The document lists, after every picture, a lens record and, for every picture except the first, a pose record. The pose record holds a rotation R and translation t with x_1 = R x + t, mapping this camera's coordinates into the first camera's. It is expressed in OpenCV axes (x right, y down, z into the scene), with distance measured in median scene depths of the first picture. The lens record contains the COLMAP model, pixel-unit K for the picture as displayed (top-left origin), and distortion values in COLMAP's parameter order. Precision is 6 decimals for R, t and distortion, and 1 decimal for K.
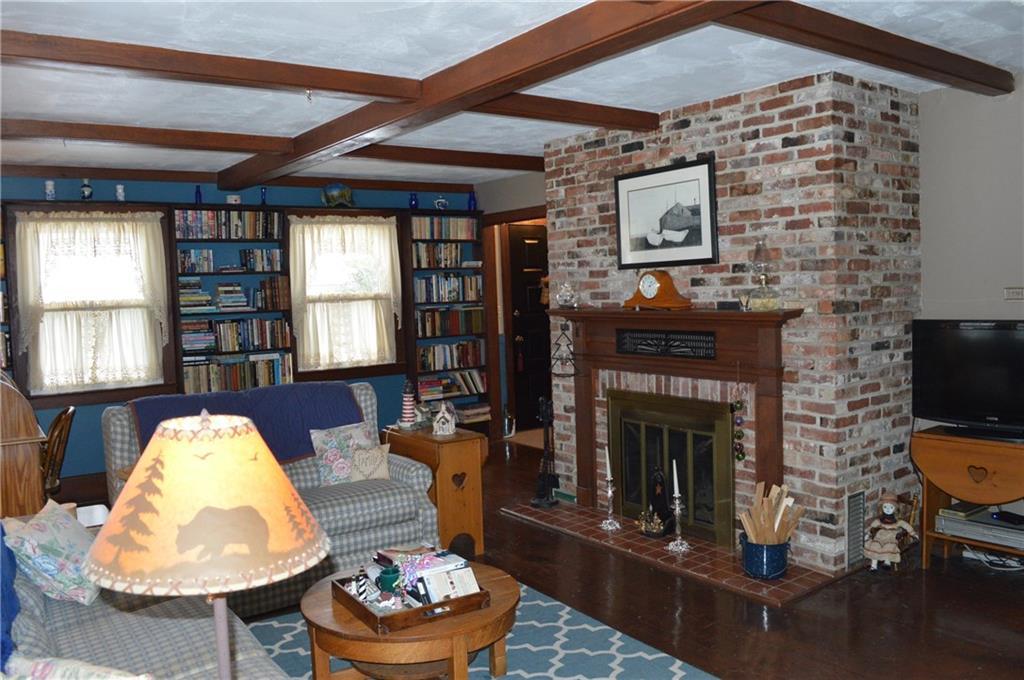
lens RADIAL K [[817.7, 0, 512.3], [0, 817.7, 336.8], [0, 0, 1]] dist [-0.082304, 0.007996]
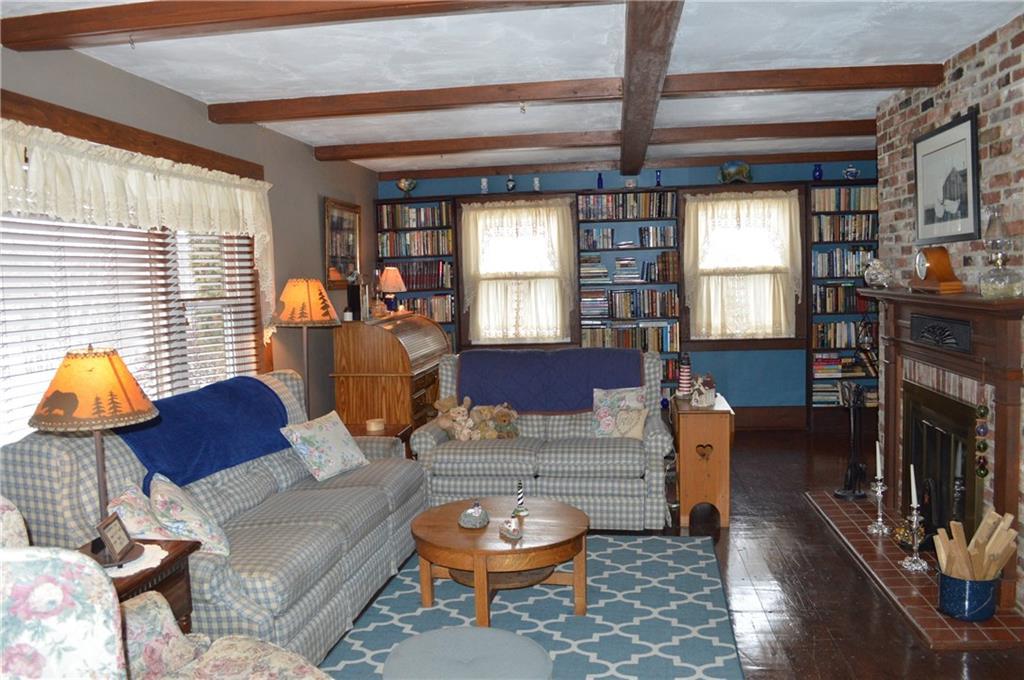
lens RADIAL K [[817.7, 0, 511.5], [0, 817.7, 334.8], [0, 0, 1]] dist [-0.082304, 0.007996]
pose [[0.729108, 0.061191, -0.681658, 0.344949], [-0.034758, 0.998020, 0.052413, -0.013744], [0.683516, -0.014522, 0.729791, 0.059035]]
